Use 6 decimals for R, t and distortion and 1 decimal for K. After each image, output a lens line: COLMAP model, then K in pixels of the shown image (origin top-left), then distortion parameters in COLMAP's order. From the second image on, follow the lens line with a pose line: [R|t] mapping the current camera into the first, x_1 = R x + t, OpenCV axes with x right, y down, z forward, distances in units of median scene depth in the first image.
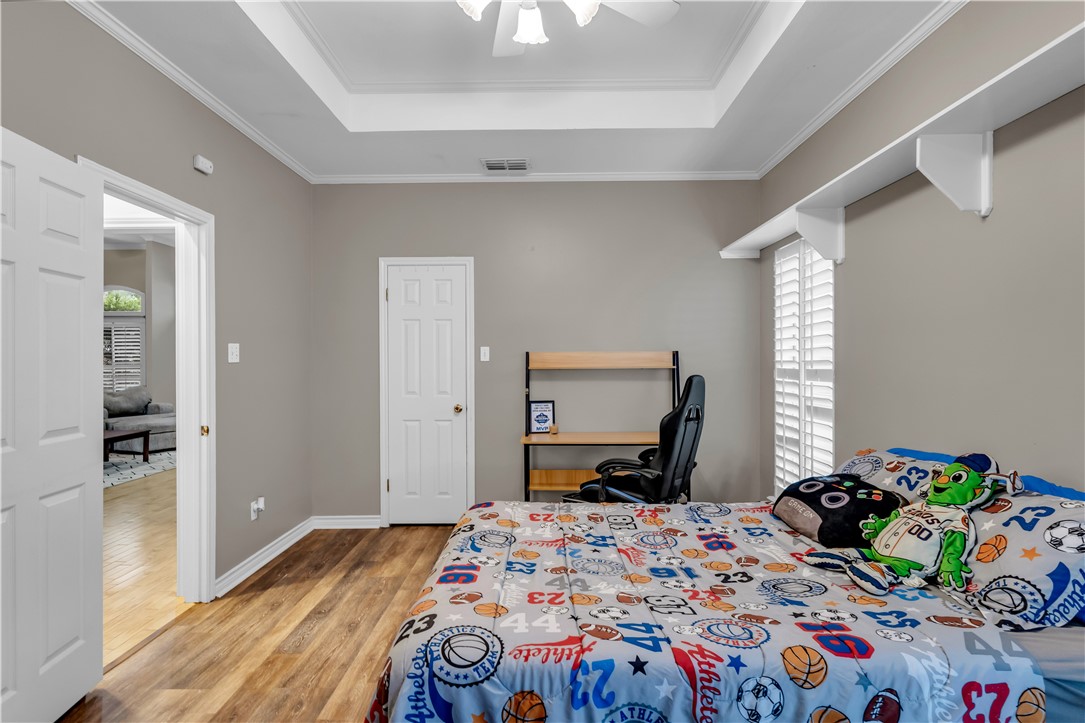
lens RADIAL K [[595.2, 0, 556.8], [0, 595.2, 377.7], [0, 0, 1]] dist [0.000582, 0.000784]
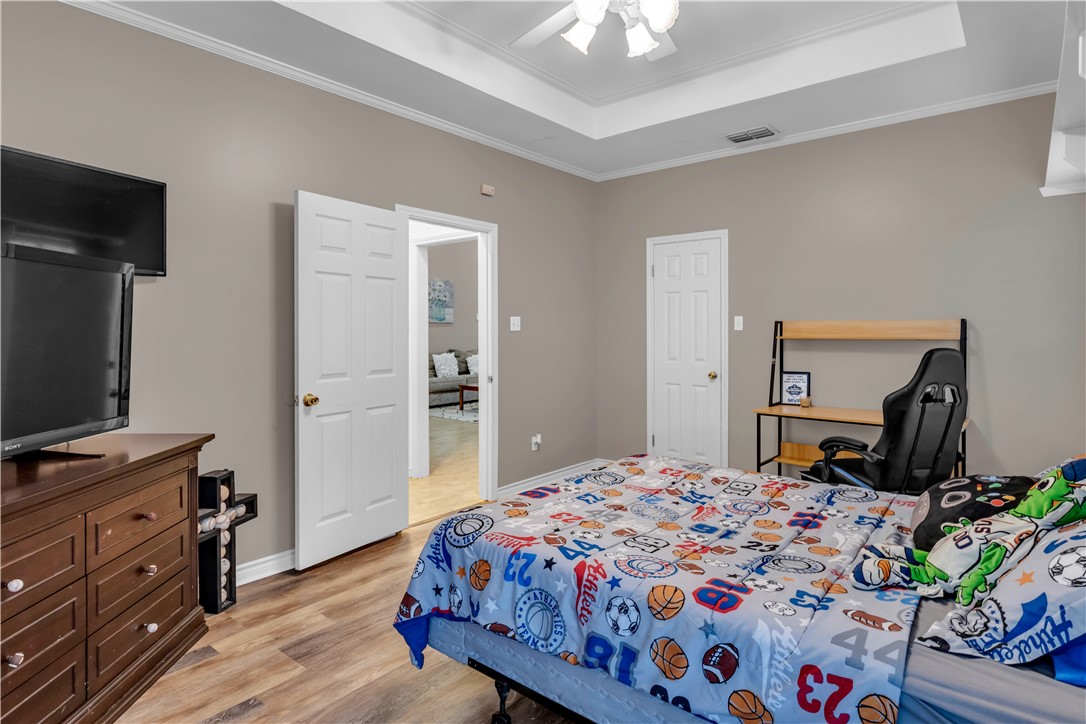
lens RADIAL K [[600.3, 0, 540.6], [0, 600.3, 359.7], [0, 0, 1]] dist [0.002500, -0.000239]
pose [[0.769193, 0.035133, -0.638050, 0.744746], [-0.019907, 0.999320, 0.031026, -0.007051], [0.638706, -0.011163, 0.769370, -0.024405]]
